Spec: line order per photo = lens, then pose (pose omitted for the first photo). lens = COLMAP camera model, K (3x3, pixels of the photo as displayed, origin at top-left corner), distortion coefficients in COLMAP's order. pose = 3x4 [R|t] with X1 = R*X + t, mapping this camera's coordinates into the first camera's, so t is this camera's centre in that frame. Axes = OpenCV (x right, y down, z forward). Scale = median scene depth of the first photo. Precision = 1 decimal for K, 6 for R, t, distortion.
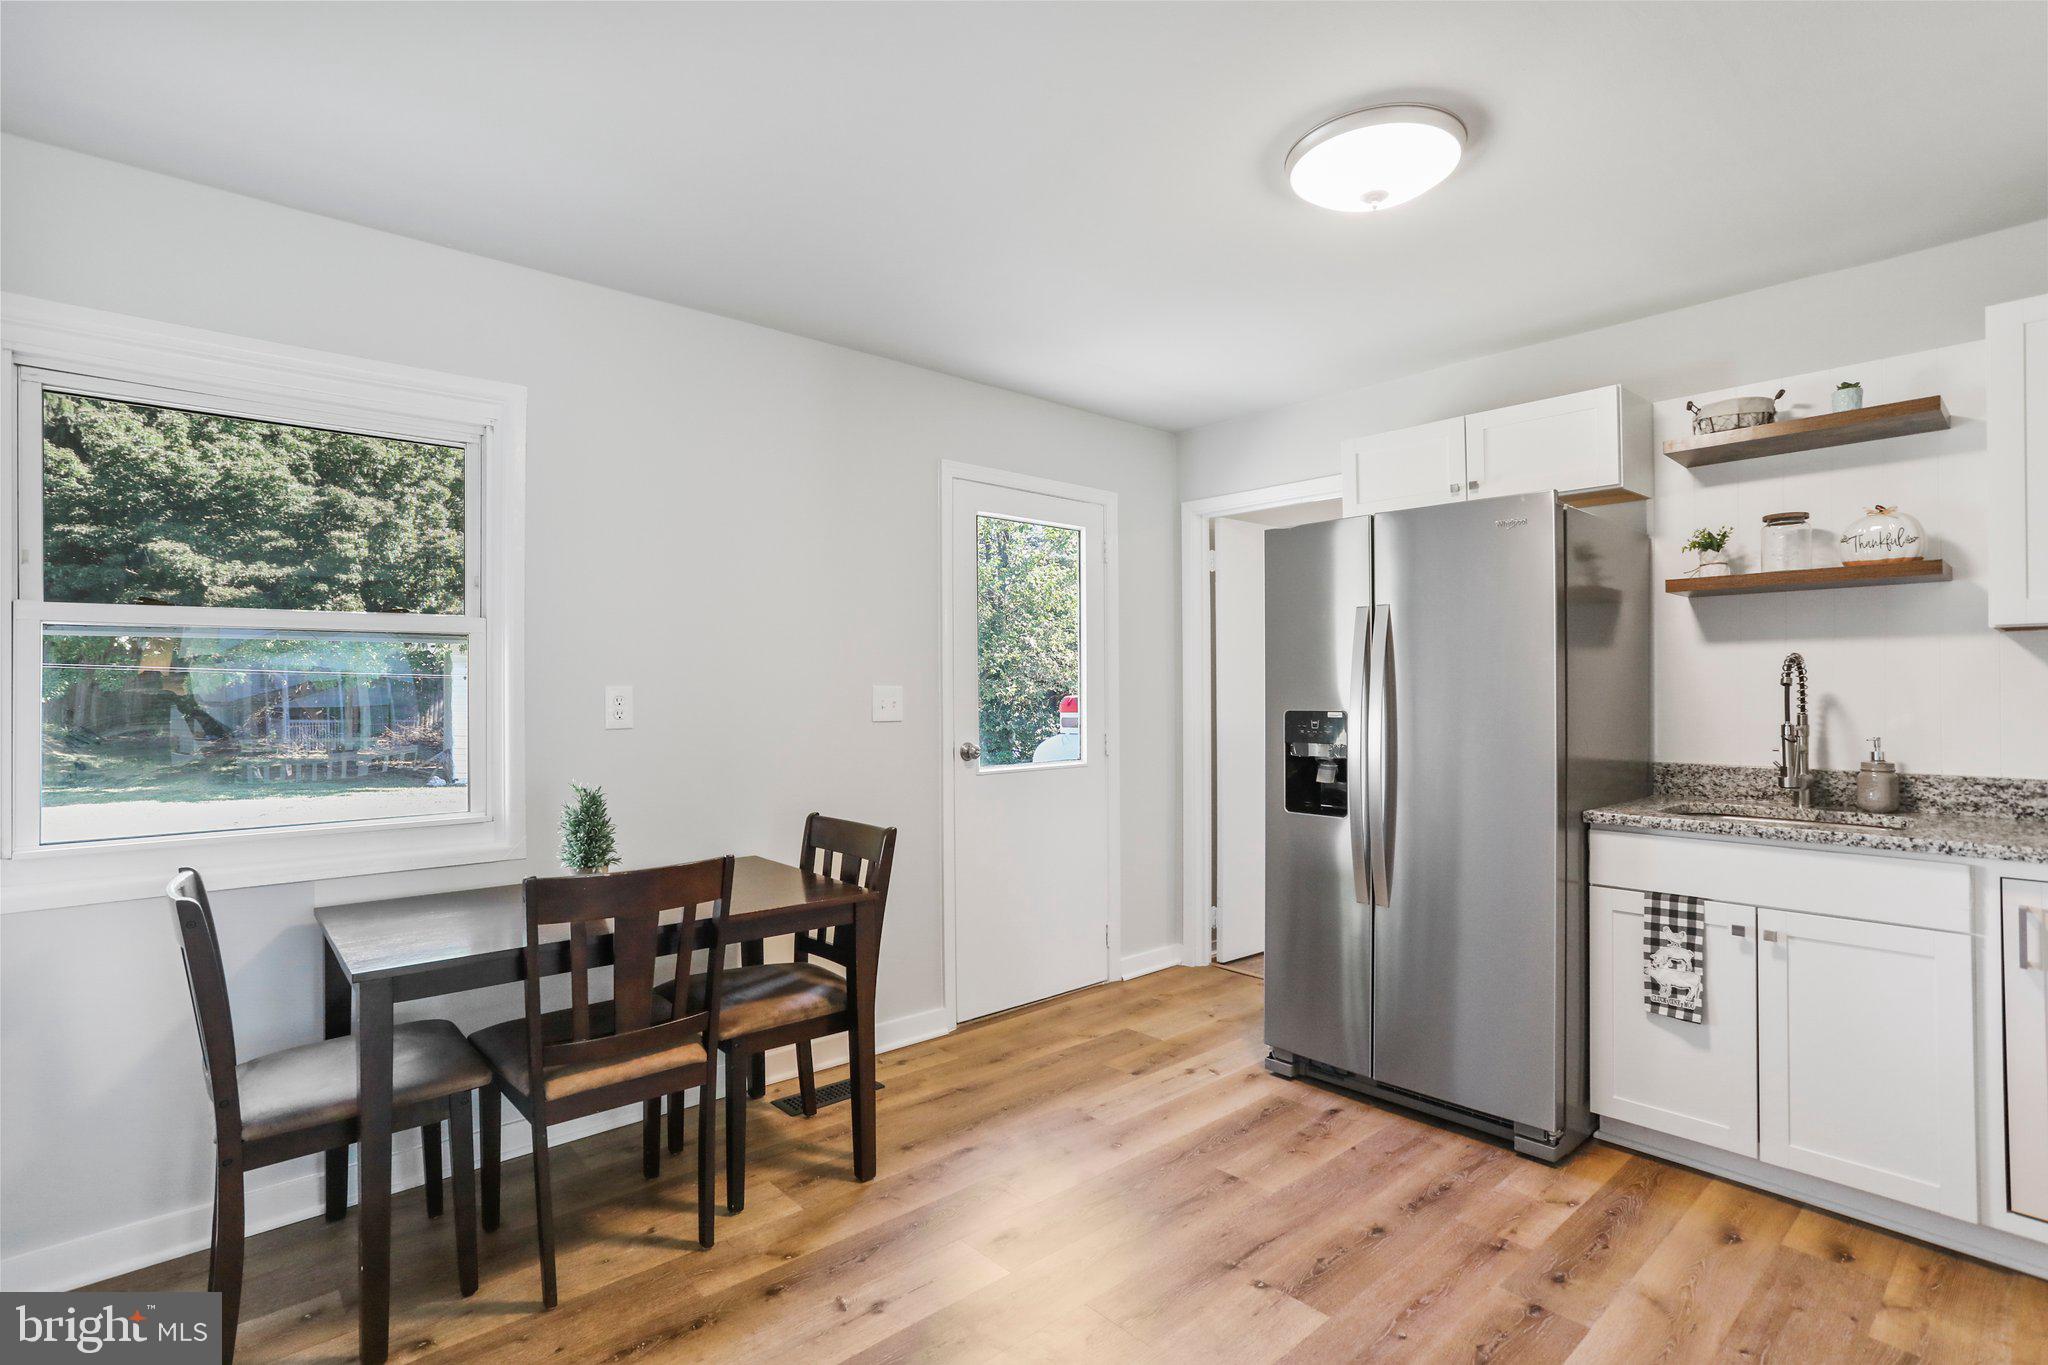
lens RADIAL K [[986.5, 0, 1022.9], [0, 986.5, 680.1], [0, 0, 1]] dist [-0.036072, 0.007466]
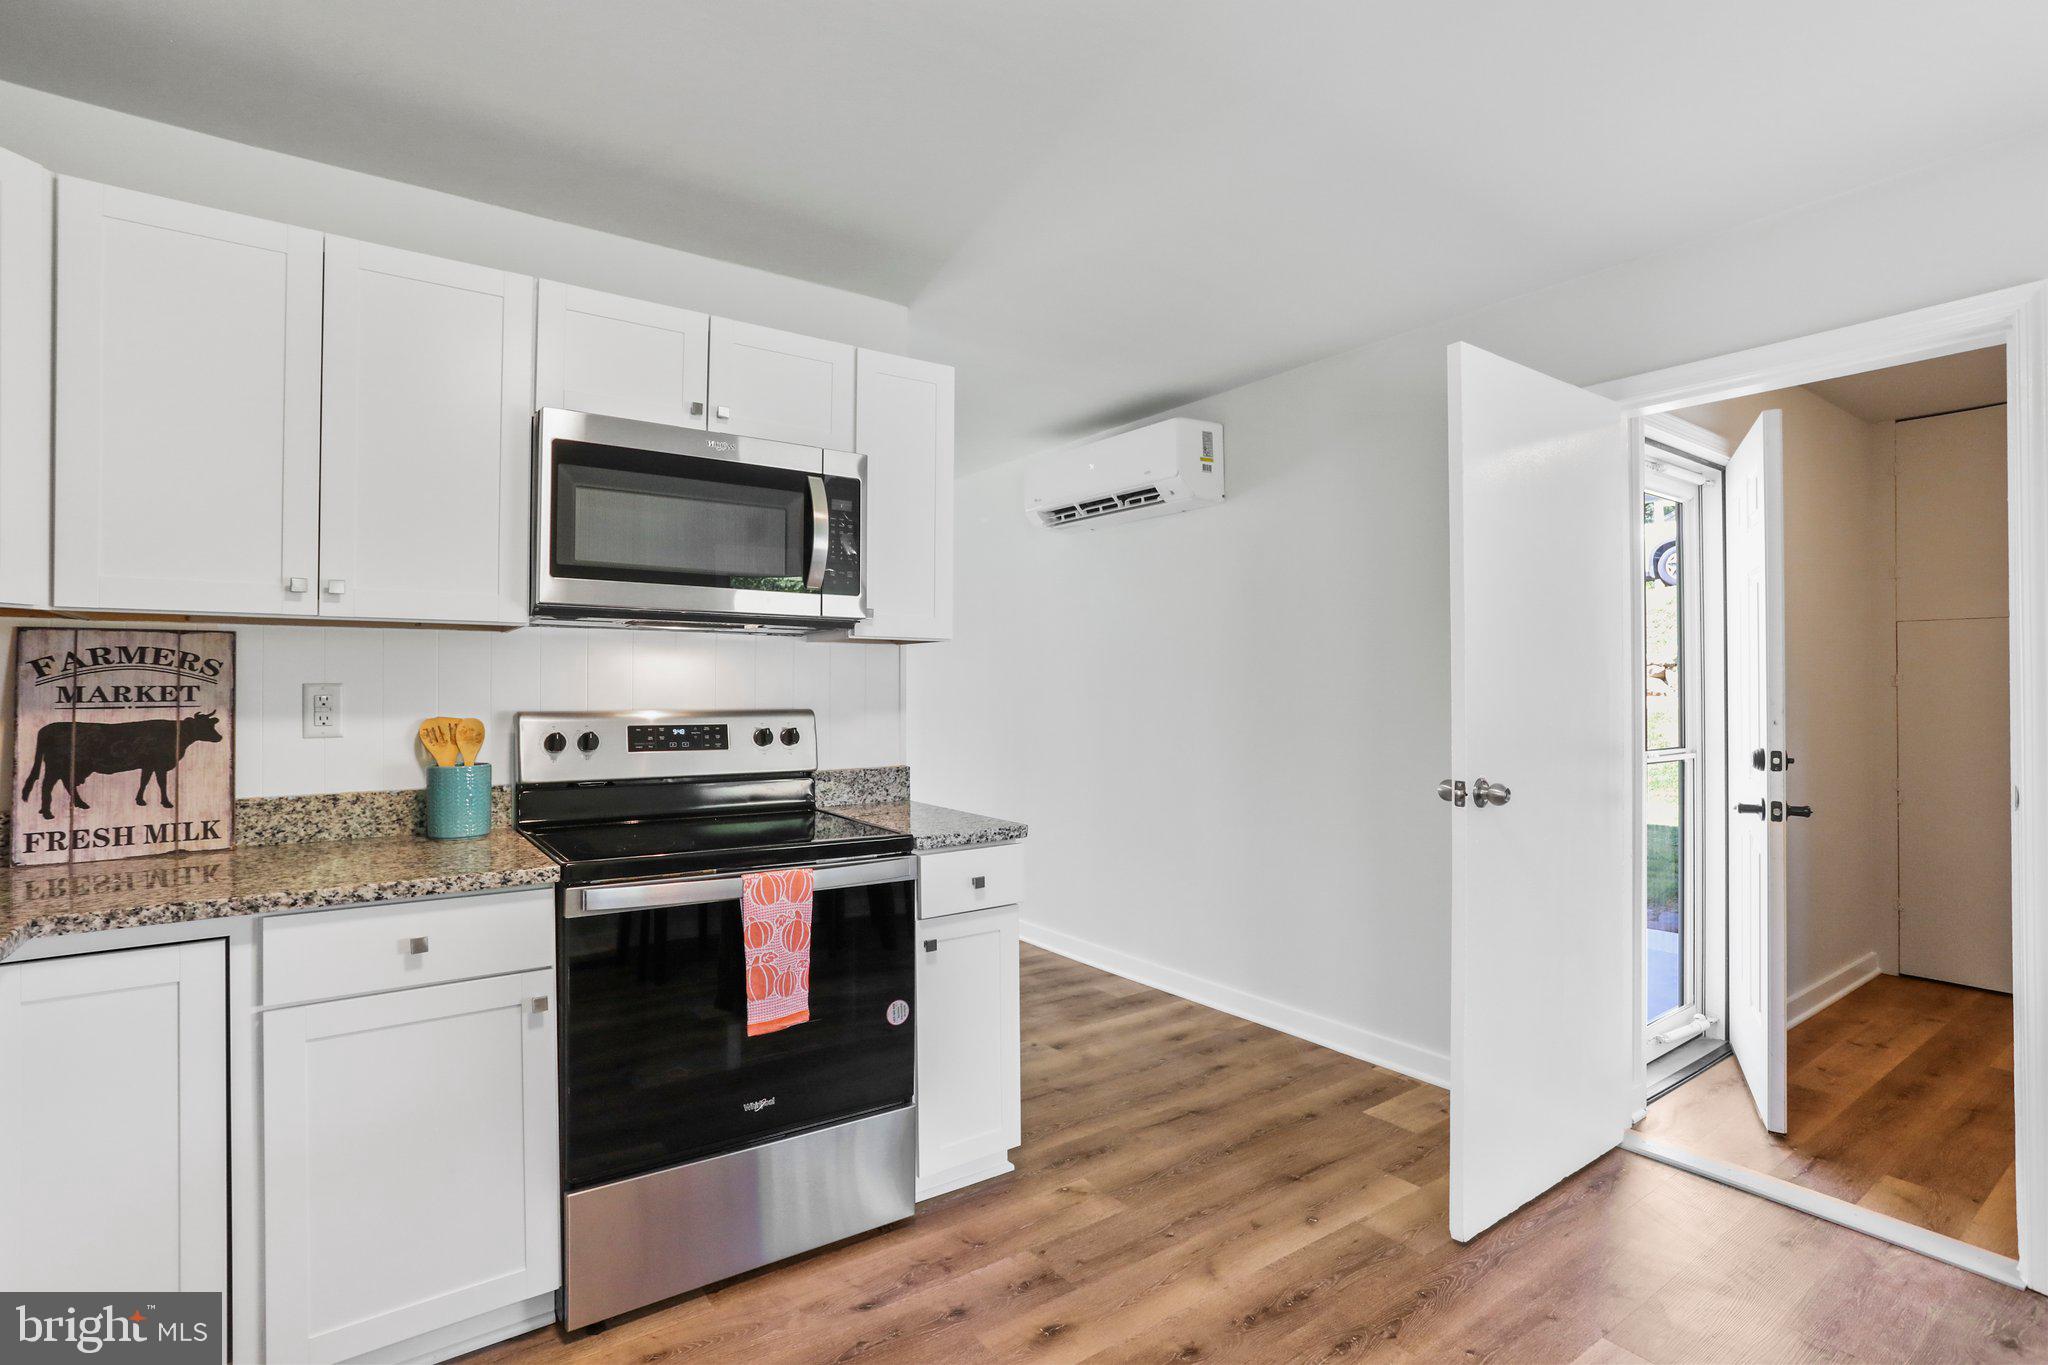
lens RADIAL K [[986.5, 0, 1032.7], [0, 986.5, 687.8], [0, 0, 1]] dist [-0.036072, 0.007466]
pose [[-0.995388, 0.003770, 0.095861, 0.590111], [0.002972, 0.999960, -0.008468, 0.009229], [-0.095889, -0.008144, -0.995359, 1.654292]]
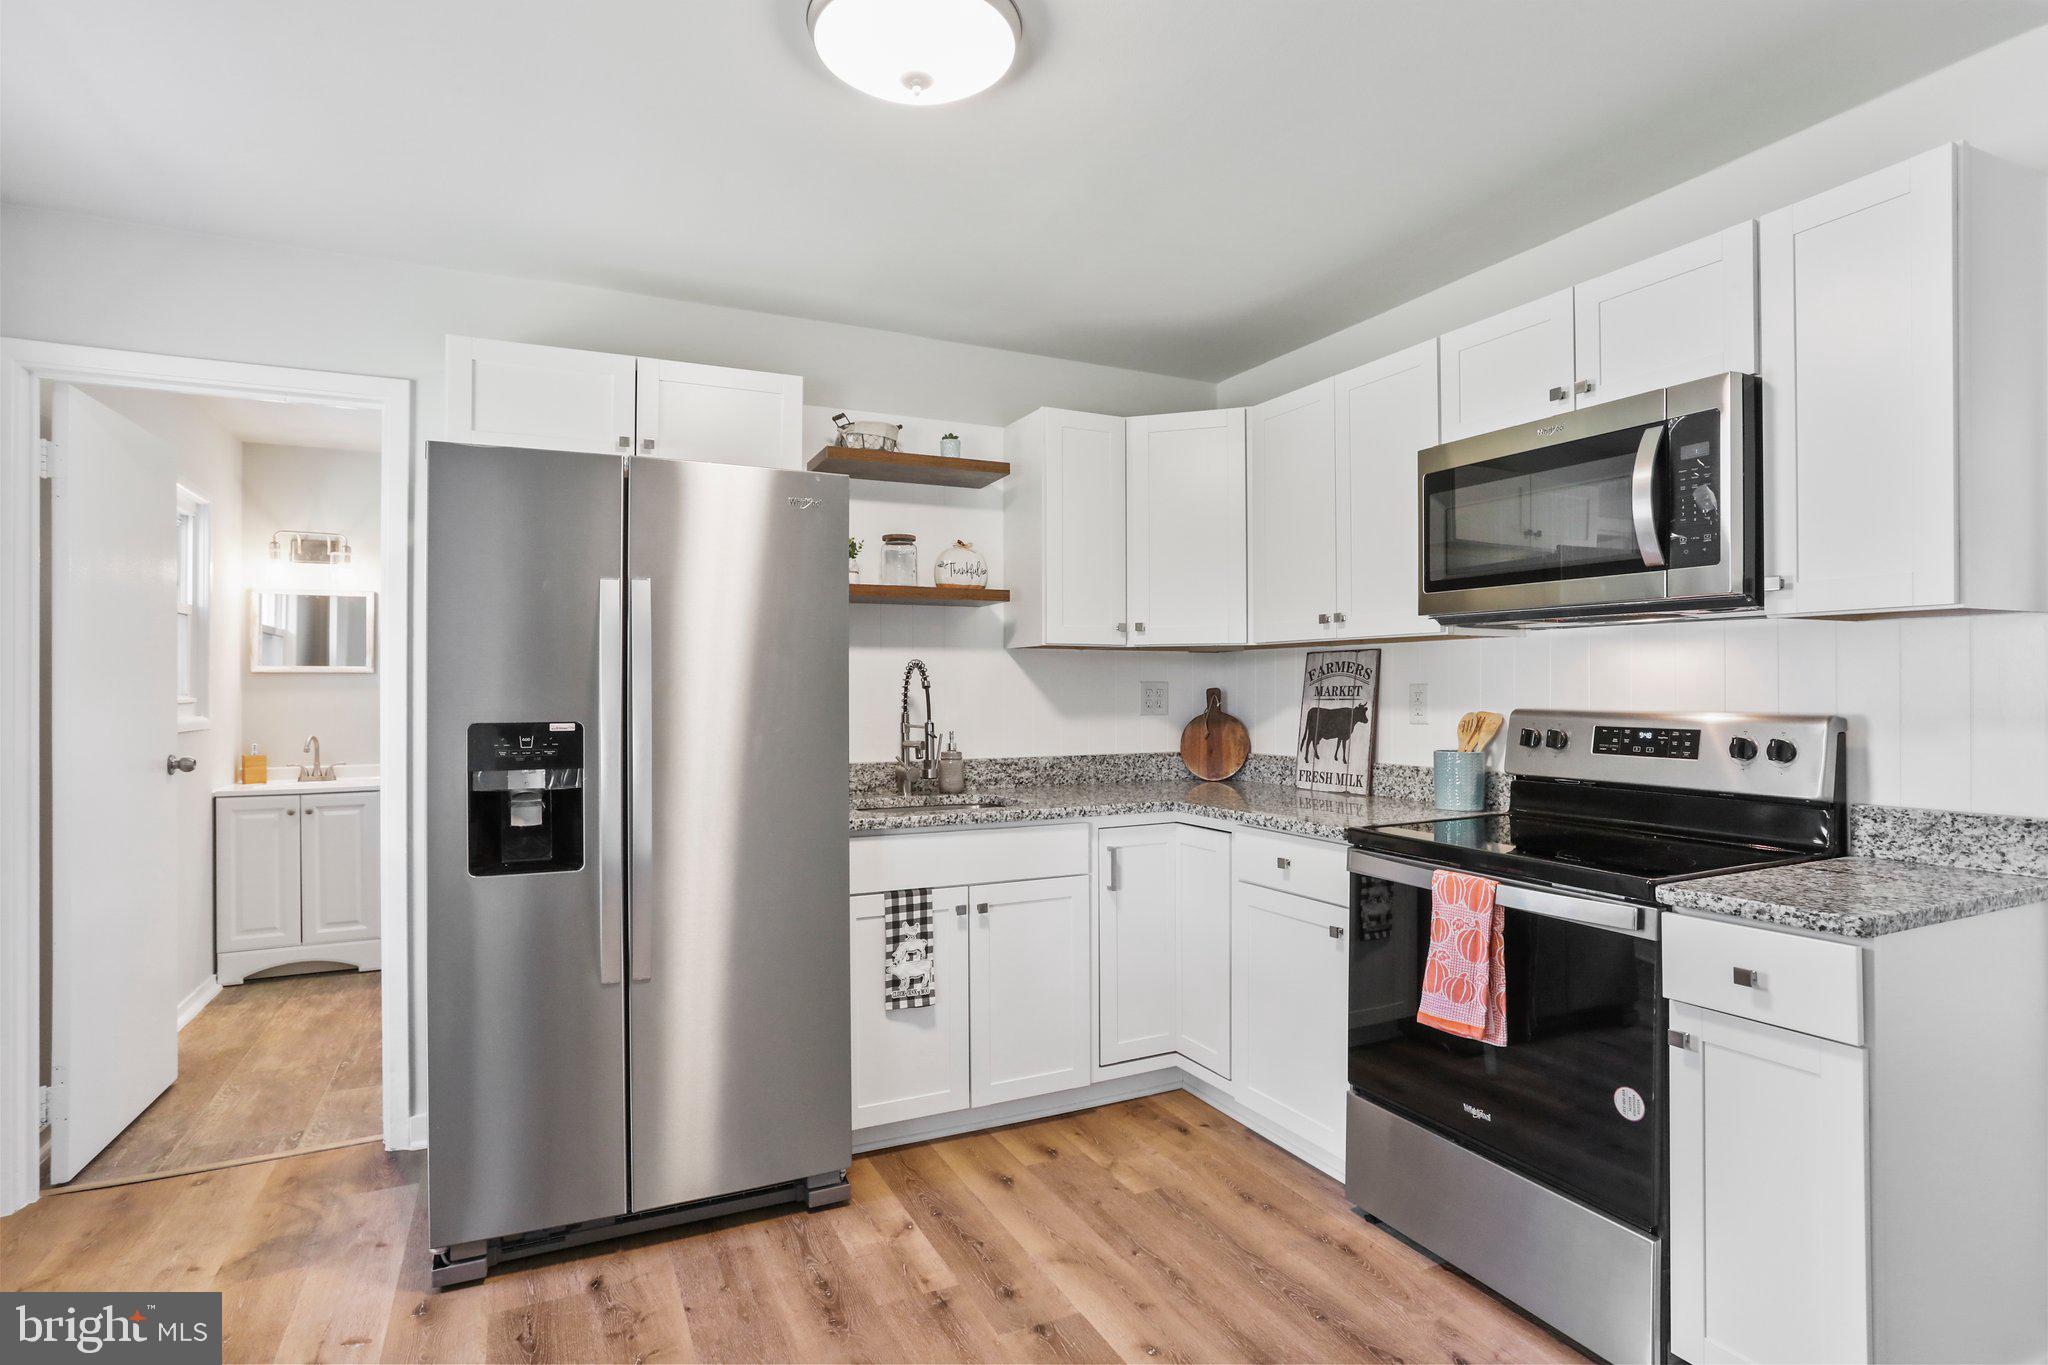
lens RADIAL K [[1023.3, 0, 1041.8], [0, 1023.3, 696.2], [0, 0, 1]] dist [-0.056594, 0.002860]
pose [[0.253681, -0.003107, 0.967283, -0.344341], [-0.008534, 0.999949, 0.005450, 0.007515], [-0.967250, -0.009637, 0.253642, 0.587465]]
